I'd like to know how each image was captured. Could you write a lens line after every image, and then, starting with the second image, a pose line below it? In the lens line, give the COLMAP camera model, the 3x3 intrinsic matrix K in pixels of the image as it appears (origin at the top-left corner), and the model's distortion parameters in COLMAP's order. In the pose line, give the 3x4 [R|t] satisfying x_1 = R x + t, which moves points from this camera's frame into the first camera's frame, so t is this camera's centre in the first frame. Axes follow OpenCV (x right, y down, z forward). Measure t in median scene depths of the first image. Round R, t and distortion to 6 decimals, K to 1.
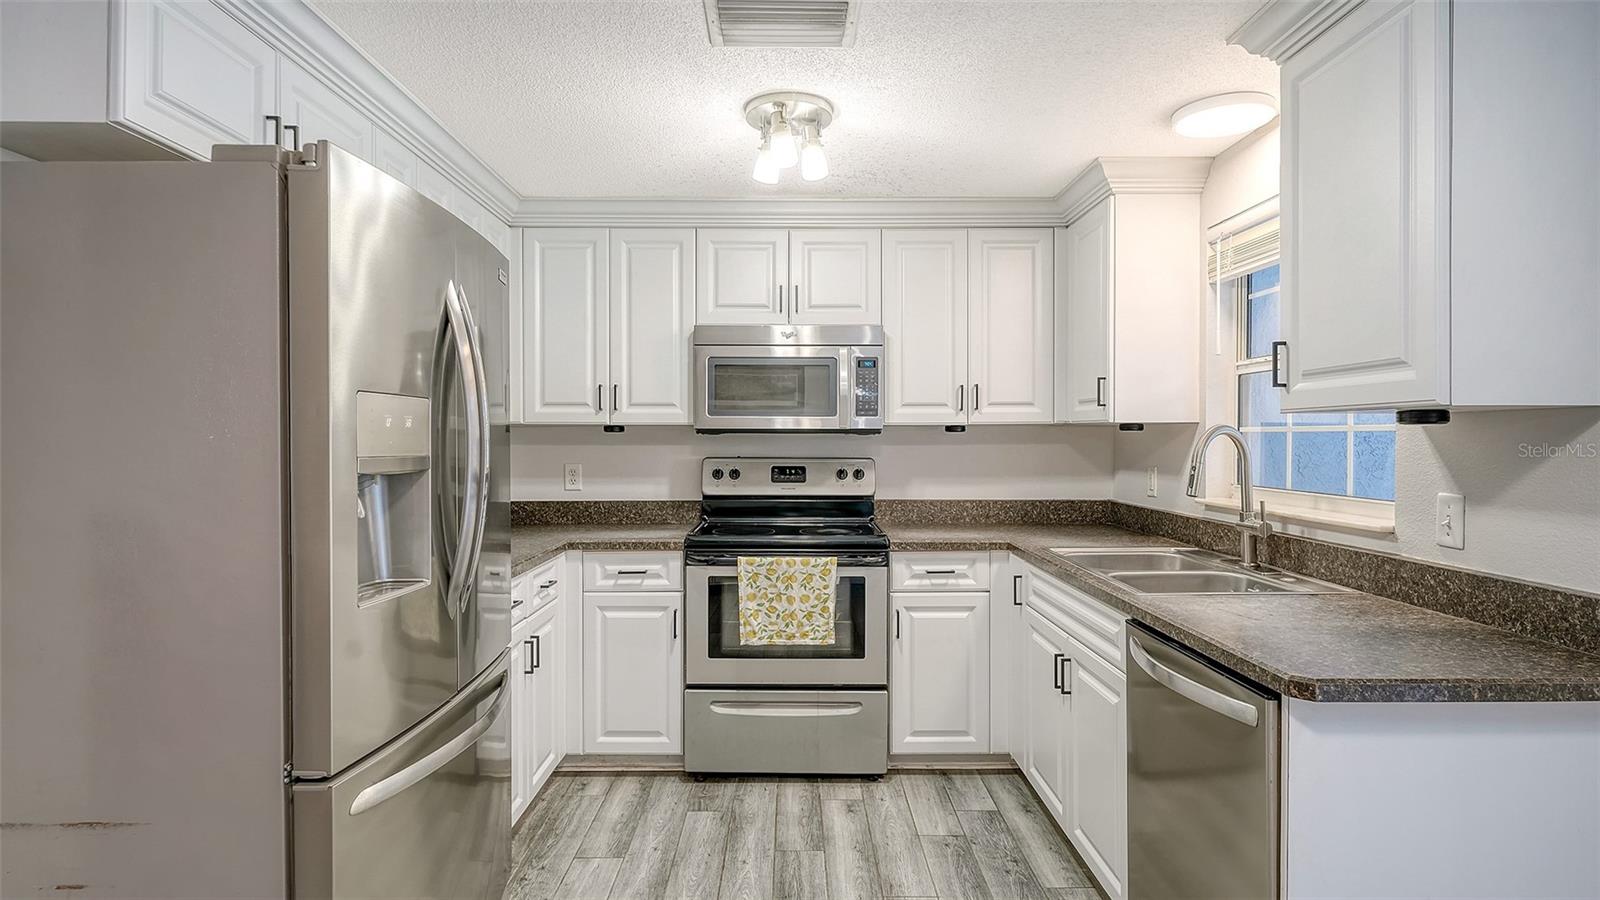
lens RADIAL K [[821.2, 0, 800.0], [0, 821.2, 450.0], [0, 0, 1]] dist [0.000378, -0.000622]
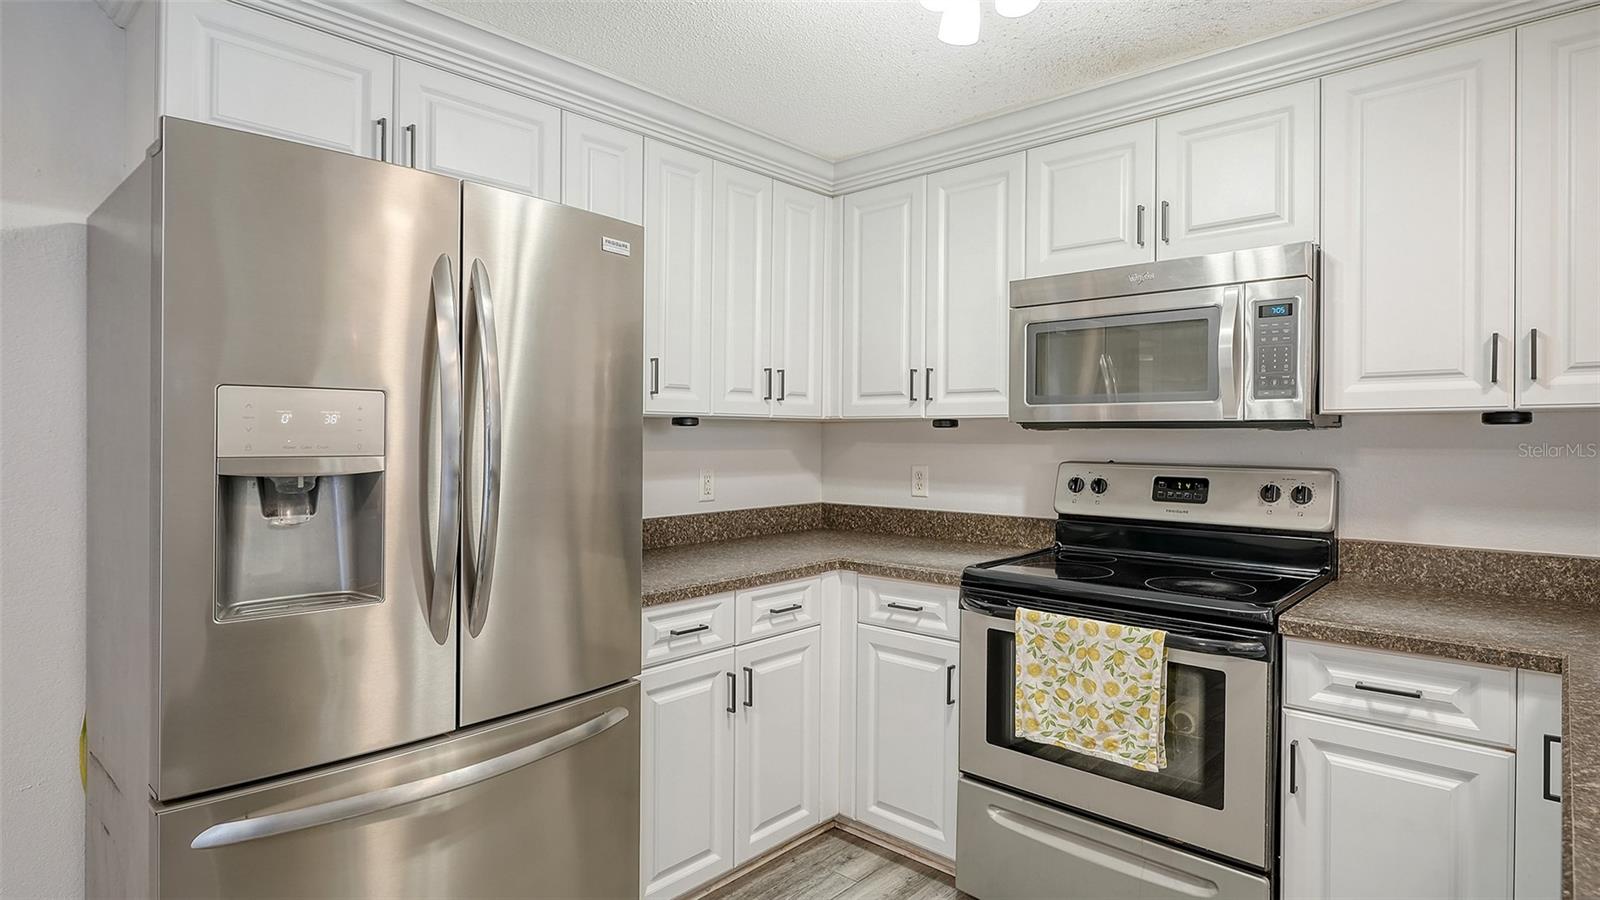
lens RADIAL K [[827.5, 0, 796.2], [0, 827.5, 441.1], [0, 0, 1]] dist [-0.007216, -0.000667]
pose [[0.726230, 0.007053, -0.687416, 0.258143], [-0.011448, 0.999933, -0.001835, -0.005900], [0.687356, 0.009202, 0.726262, 0.356479]]
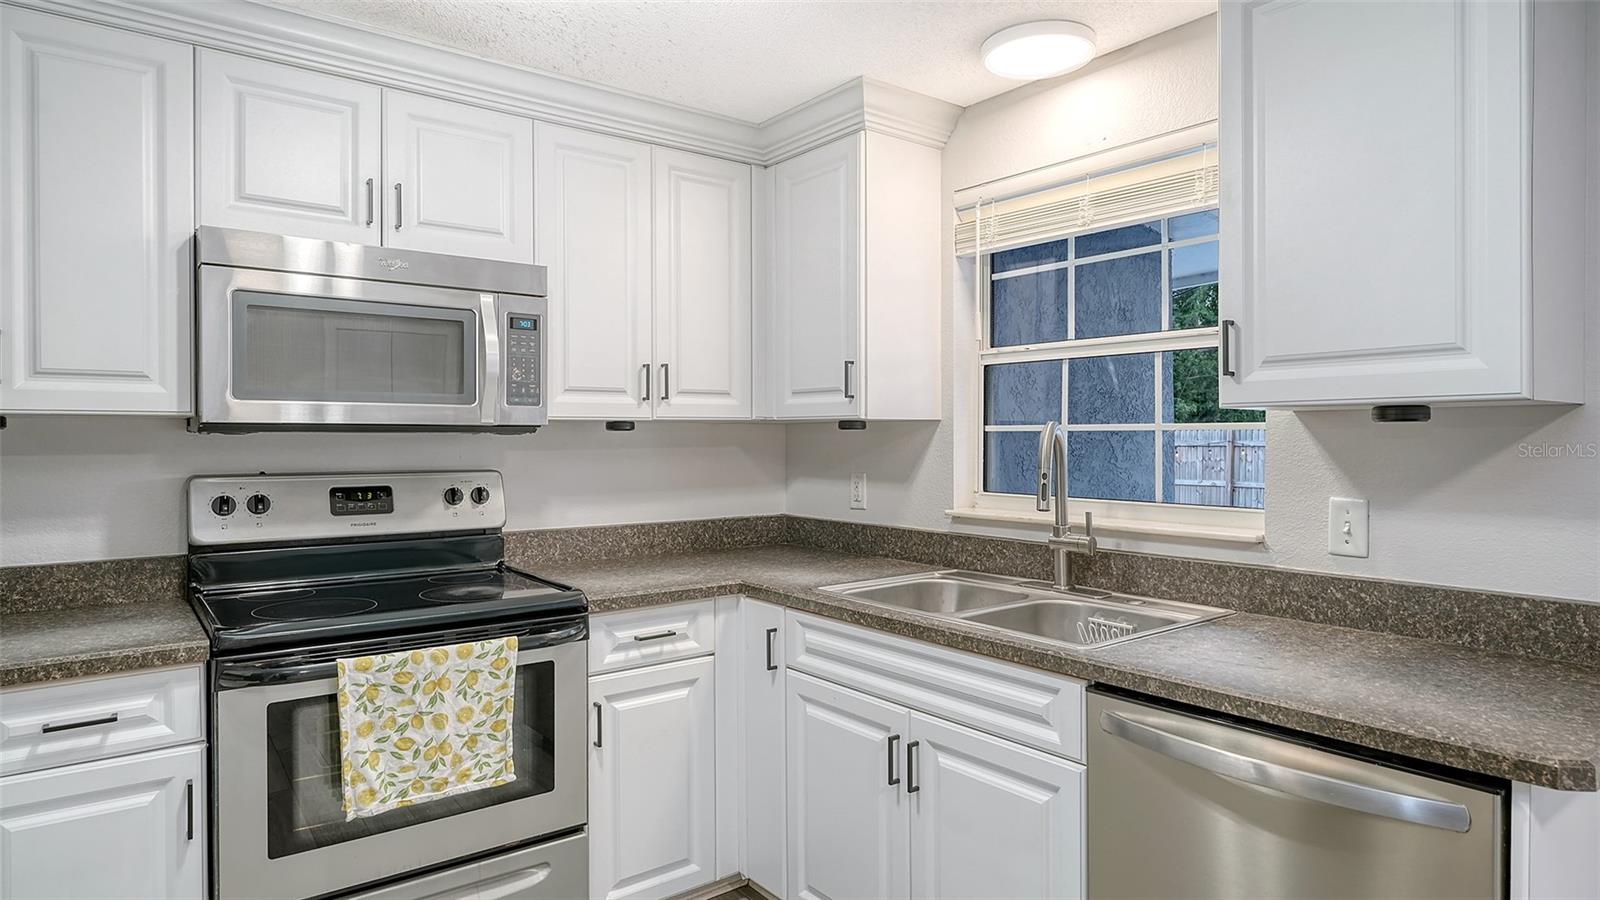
lens RADIAL K [[911.3, 0, 803.2], [0, 911.3, 446.6], [0, 0, 1]] dist [-0.002561, 0.000241]
pose [[0.797263, -0.007796, 0.603581, -0.186218], [0.011308, 0.999934, -0.002021, -0.005507], [-0.603526, 0.008436, 0.797299, 0.324766]]
